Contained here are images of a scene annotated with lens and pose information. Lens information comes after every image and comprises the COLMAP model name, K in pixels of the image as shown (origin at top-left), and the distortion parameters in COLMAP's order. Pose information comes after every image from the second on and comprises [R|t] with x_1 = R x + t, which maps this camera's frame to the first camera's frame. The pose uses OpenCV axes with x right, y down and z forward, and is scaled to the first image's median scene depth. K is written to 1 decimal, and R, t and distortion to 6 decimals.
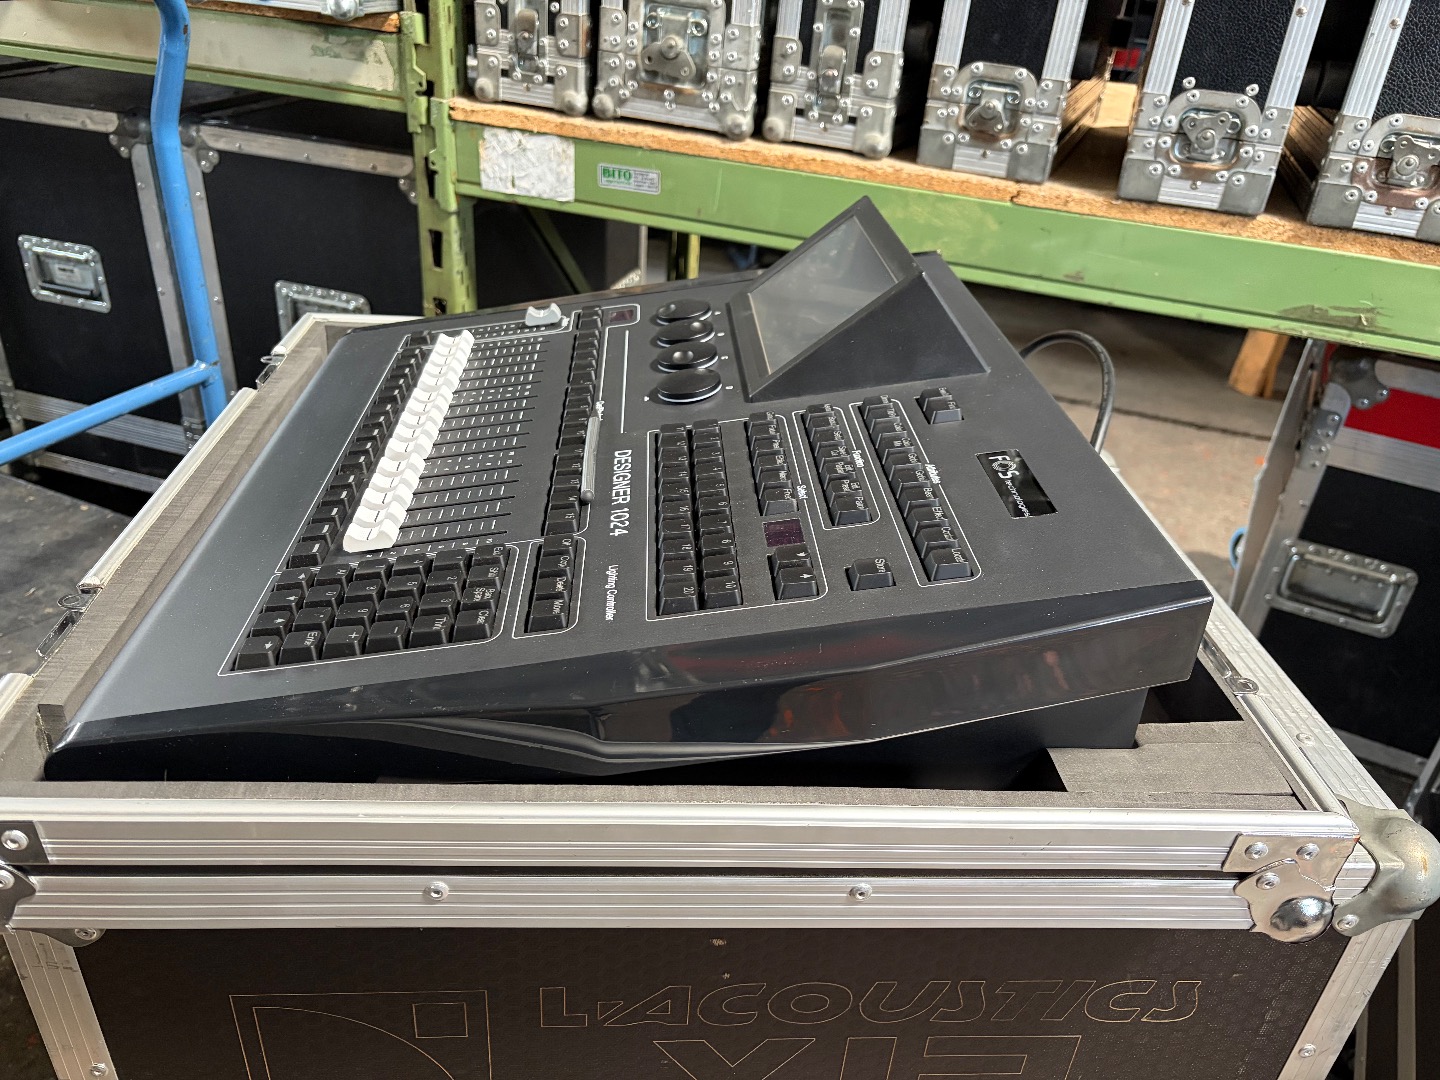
lens RADIAL K [[1078.0, 0, 719.4], [0, 1078.0, 518.4], [0, 0, 1]] dist [0.044744, -0.066683]
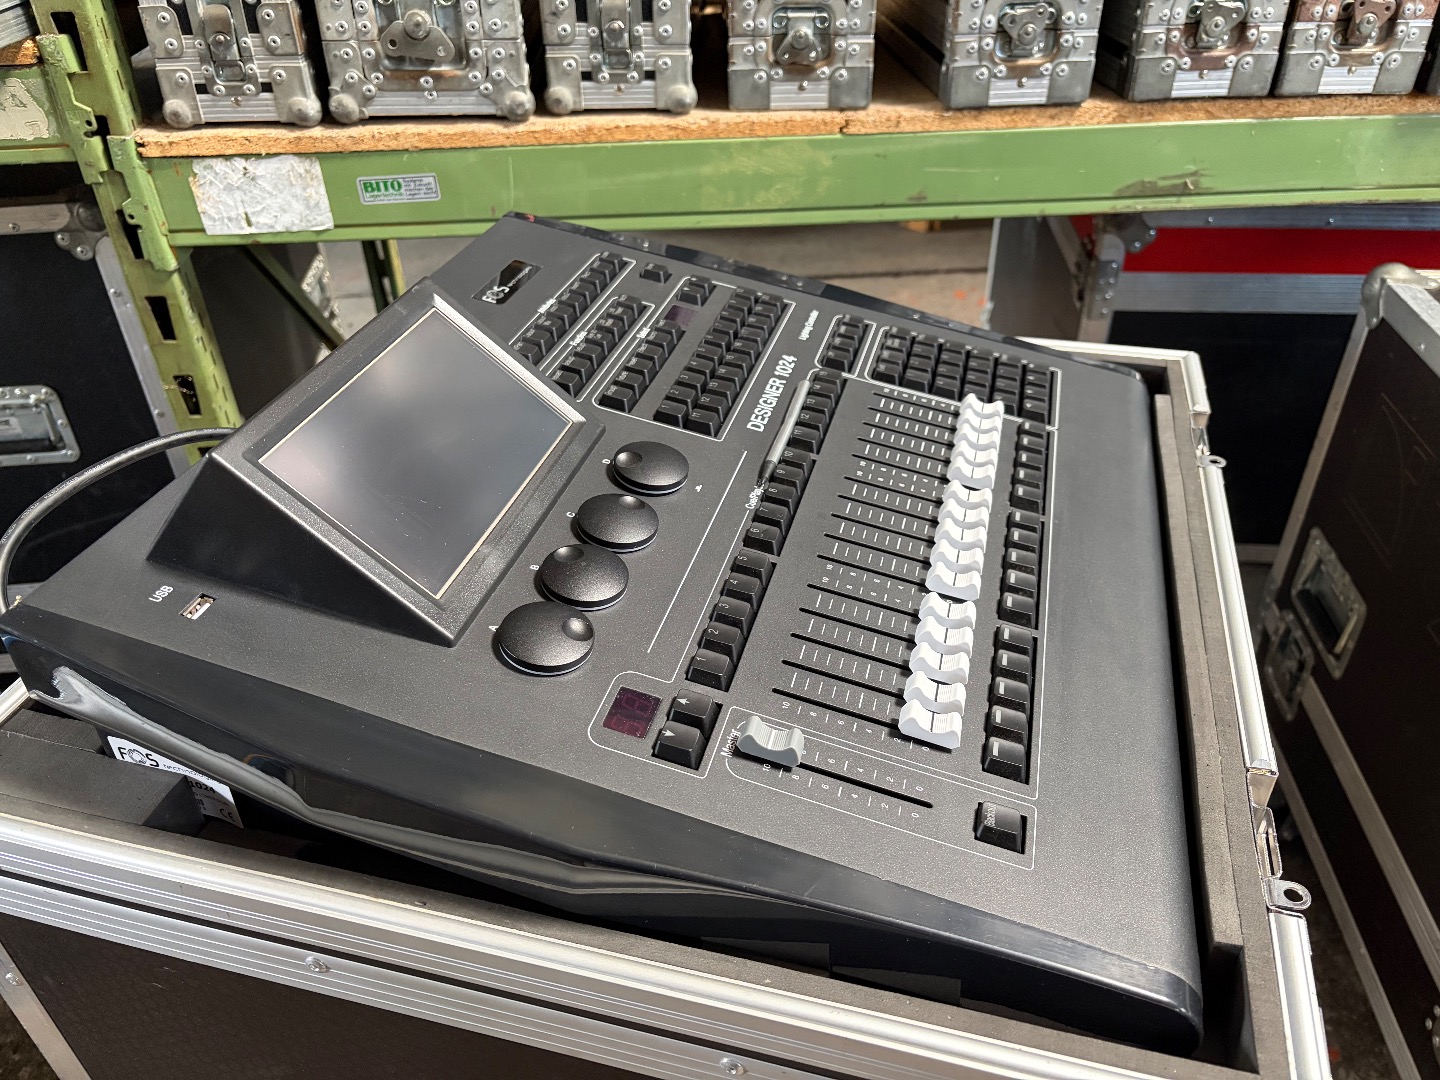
lens RADIAL K [[1078.0, 0, 719.4], [0, 1078.0, 518.4], [0, 0, 1]] dist [0.044744, -0.066683]
pose [[0.919261, -0.291956, 0.264047, -0.162325], [0.265844, 0.955133, 0.130569, -0.120970], [-0.290321, -0.049832, 0.955631, 0.120113]]
